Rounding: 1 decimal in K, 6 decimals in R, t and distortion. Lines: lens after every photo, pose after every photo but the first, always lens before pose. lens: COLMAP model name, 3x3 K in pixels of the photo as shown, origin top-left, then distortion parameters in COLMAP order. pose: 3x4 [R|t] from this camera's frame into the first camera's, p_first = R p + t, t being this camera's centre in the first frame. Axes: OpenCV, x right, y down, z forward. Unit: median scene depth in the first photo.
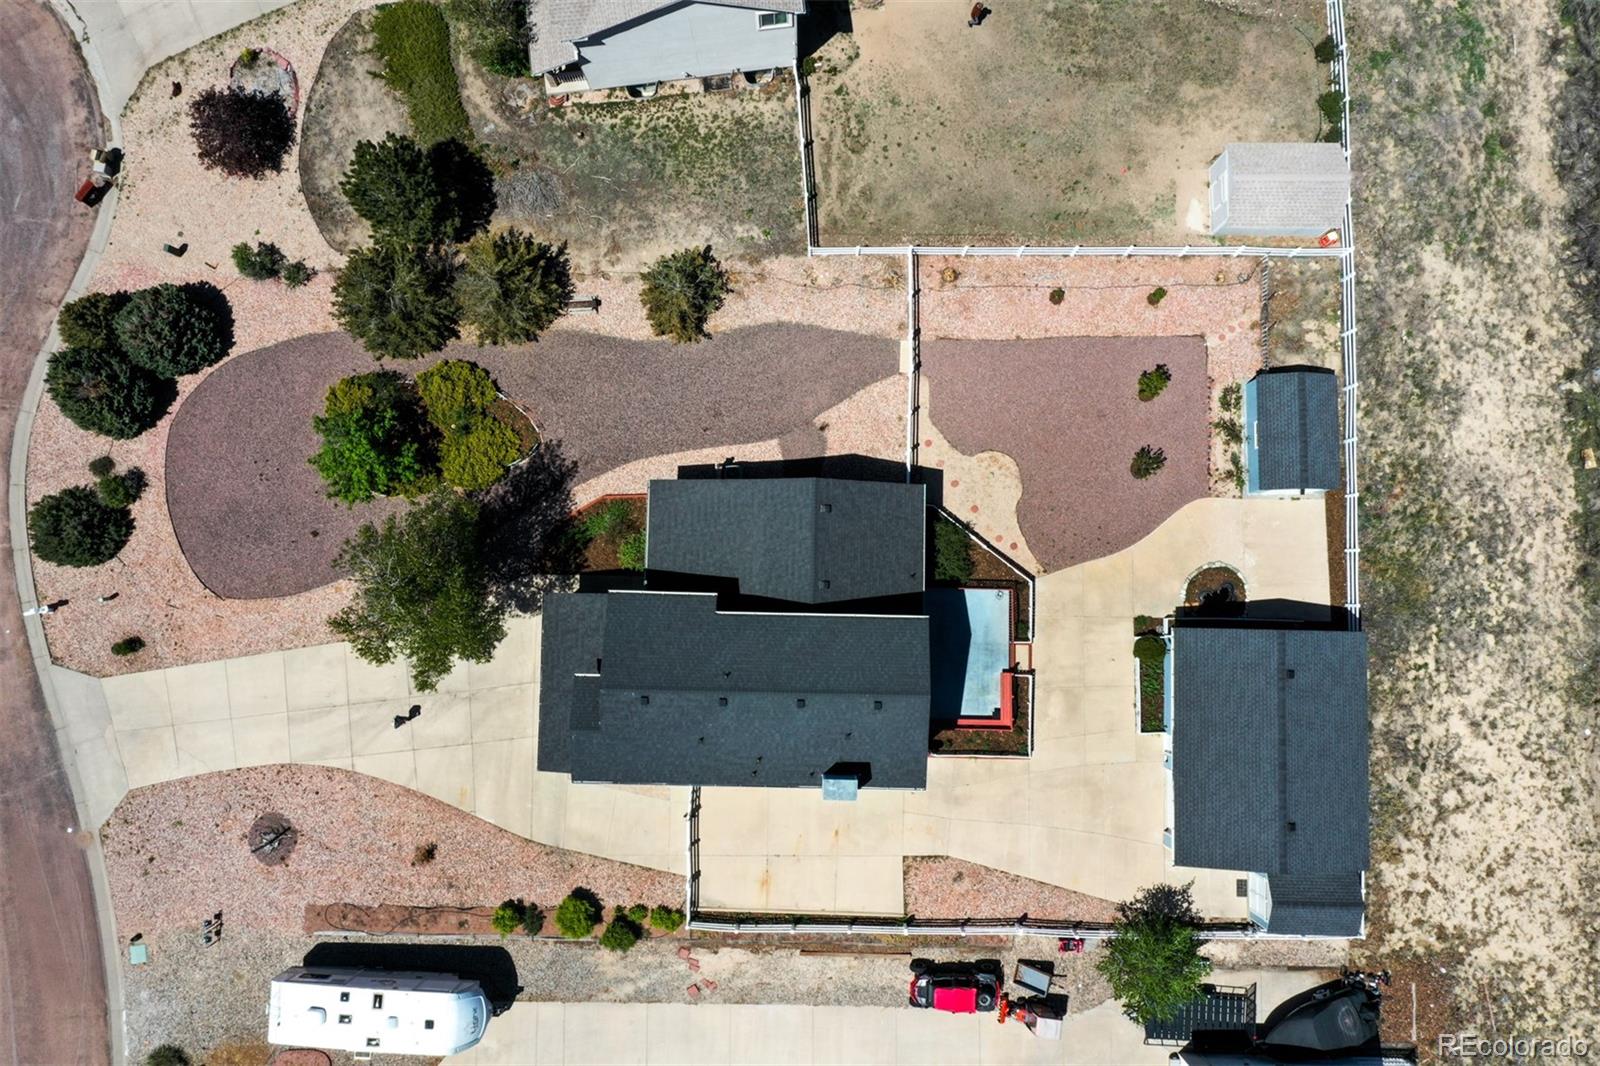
lens RADIAL K [[1280.6, 0, 797.5], [0, 1280.6, 520.4], [0, 0, 1]] dist [0.011030, -0.003962]
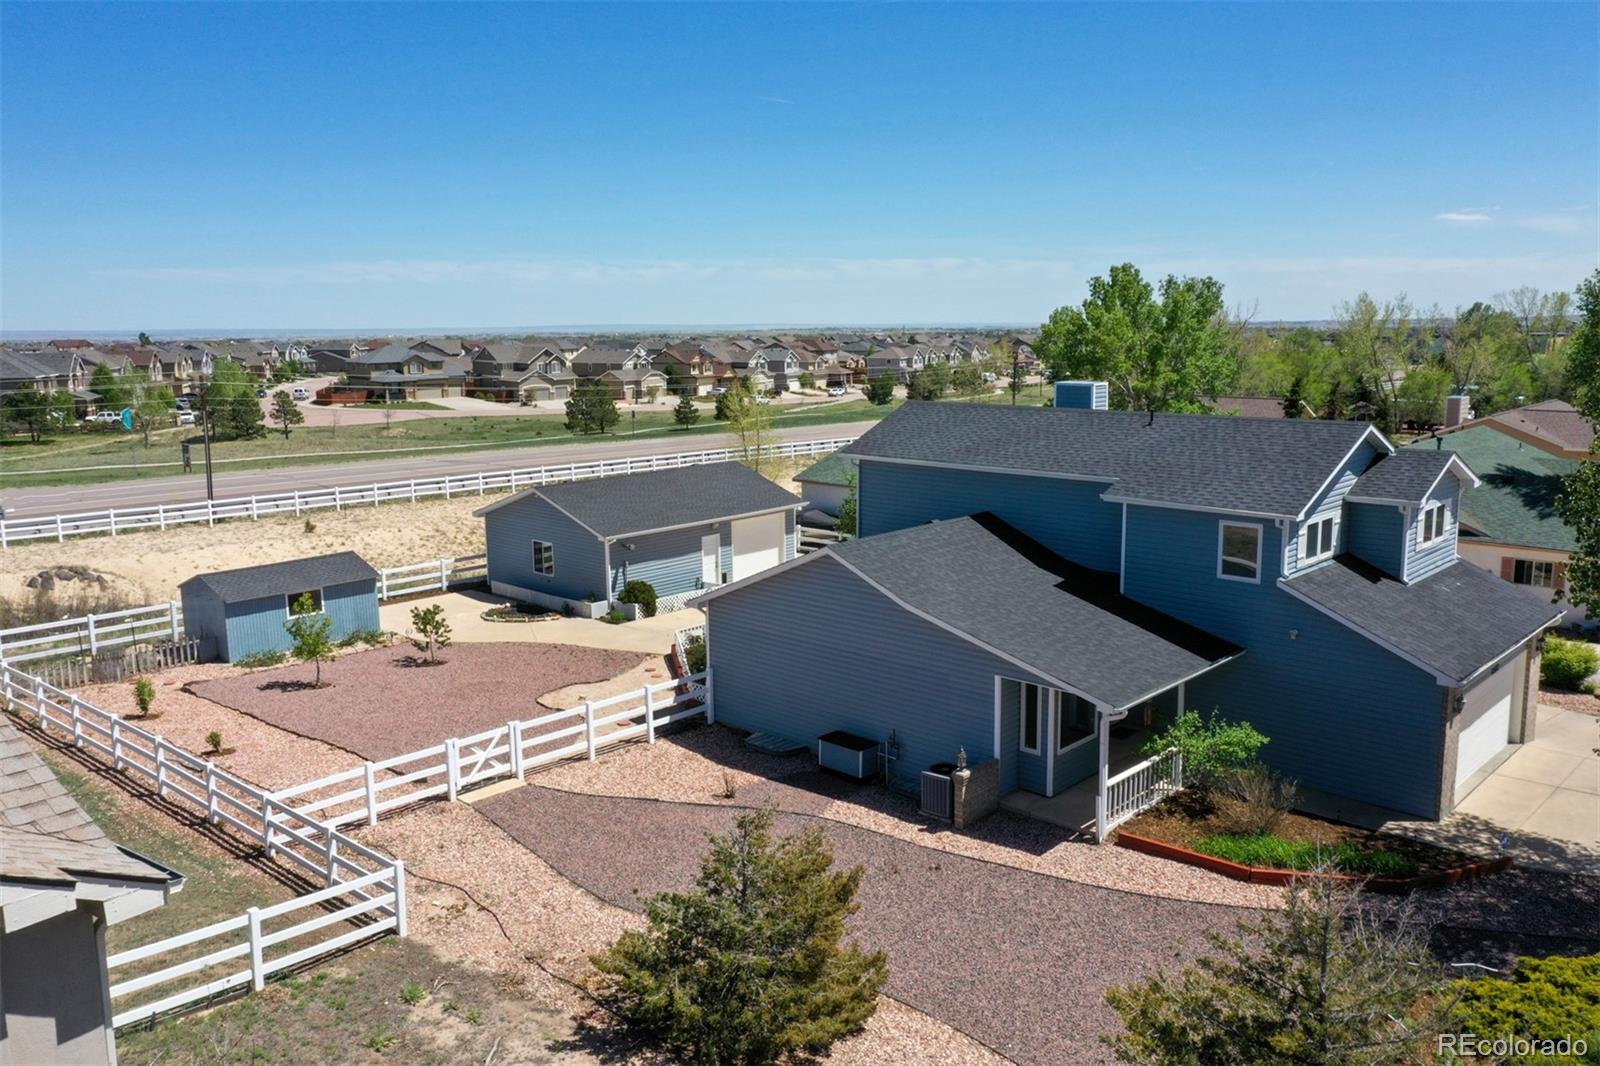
lens RADIAL K [[1280.6, 0, 803.9], [0, 1280.6, 531.2], [0, 0, 1]] dist [0.011030, -0.003962]
pose [[-0.741524, -0.091892, 0.664603, -0.300452], [0.670013, -0.049755, 0.740681, -0.391244], [-0.034995, 0.994525, 0.098463, 0.851447]]
